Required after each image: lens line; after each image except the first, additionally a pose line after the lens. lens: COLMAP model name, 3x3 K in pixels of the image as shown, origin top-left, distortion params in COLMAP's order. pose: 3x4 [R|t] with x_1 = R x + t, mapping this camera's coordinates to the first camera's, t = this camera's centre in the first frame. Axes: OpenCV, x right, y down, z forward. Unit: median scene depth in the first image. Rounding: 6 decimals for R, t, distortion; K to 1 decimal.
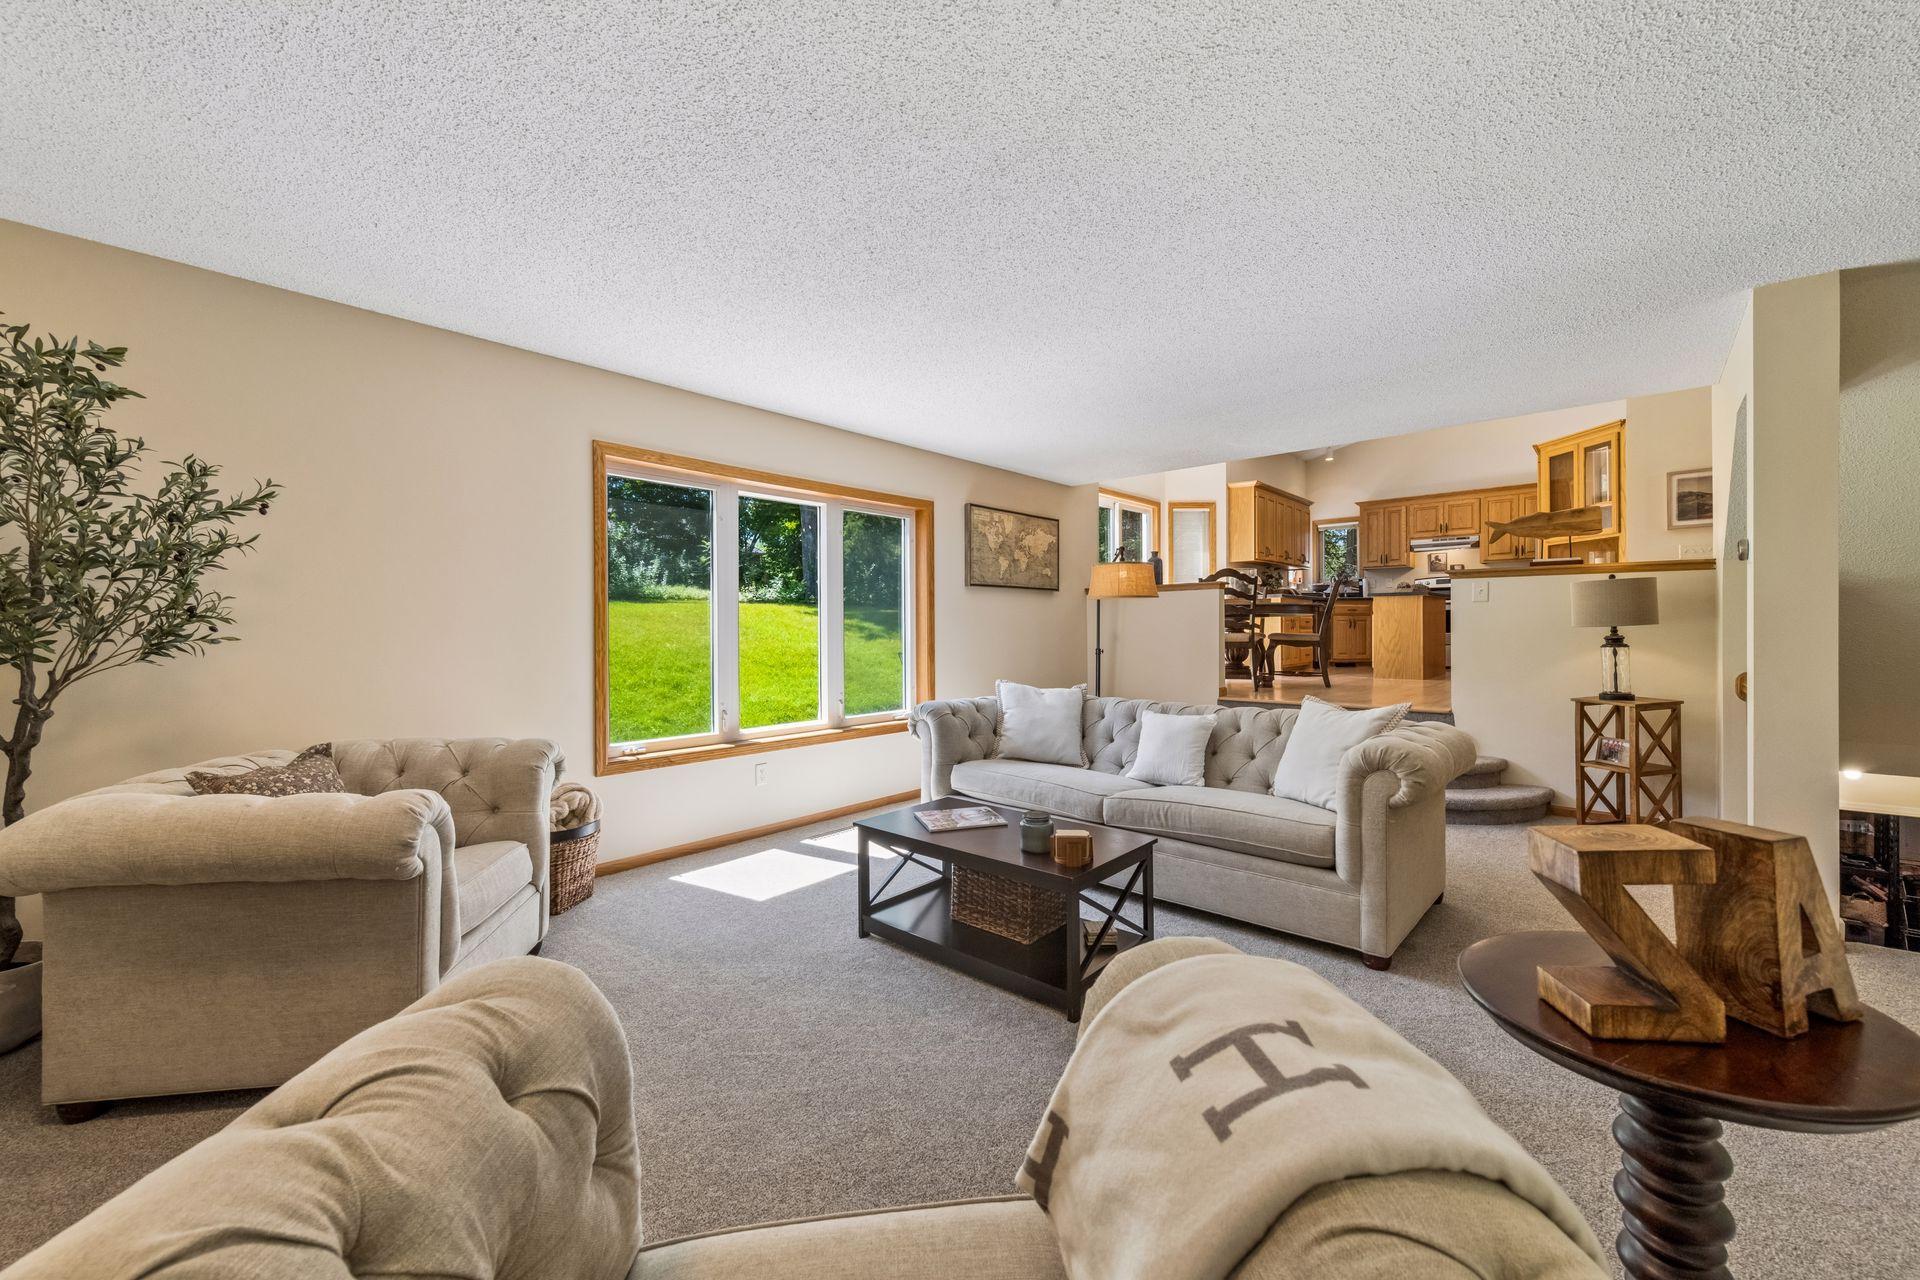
lens RADIAL K [[747.5, 0, 952.5], [0, 747.5, 630.4], [0, 0, 1]] dist [0.001233, 0.000017]
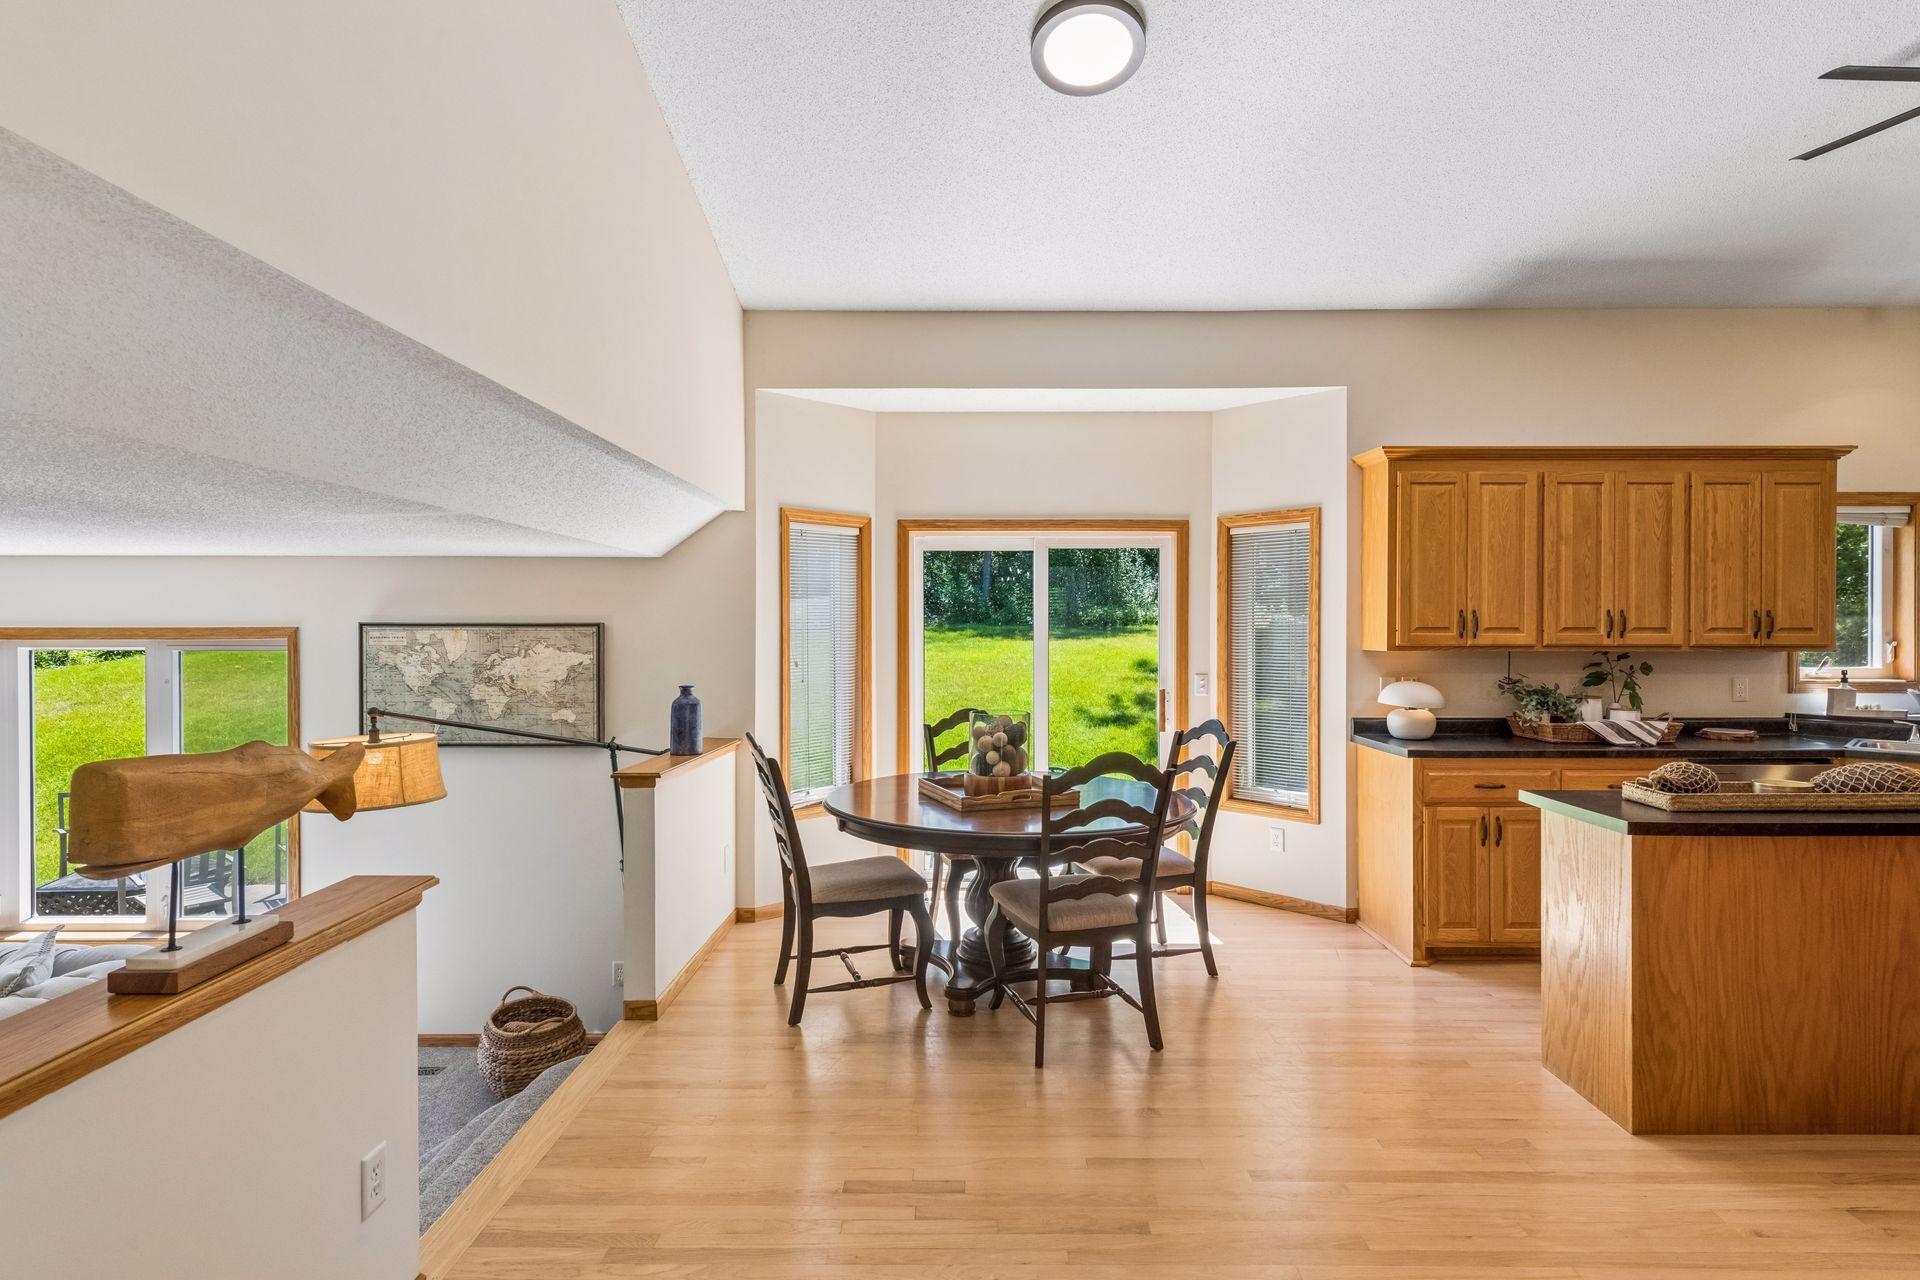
lens RADIAL K [[982.5, 0, 975.1], [0, 982.5, 640.1], [0, 0, 1]] dist [0.015753, -0.006126]
pose [[0.676881, 0.014827, -0.735943, 0.615450], [-0.007731, 0.999885, 0.013034, -0.101098], [0.736052, -0.003133, 0.676918, 0.479169]]
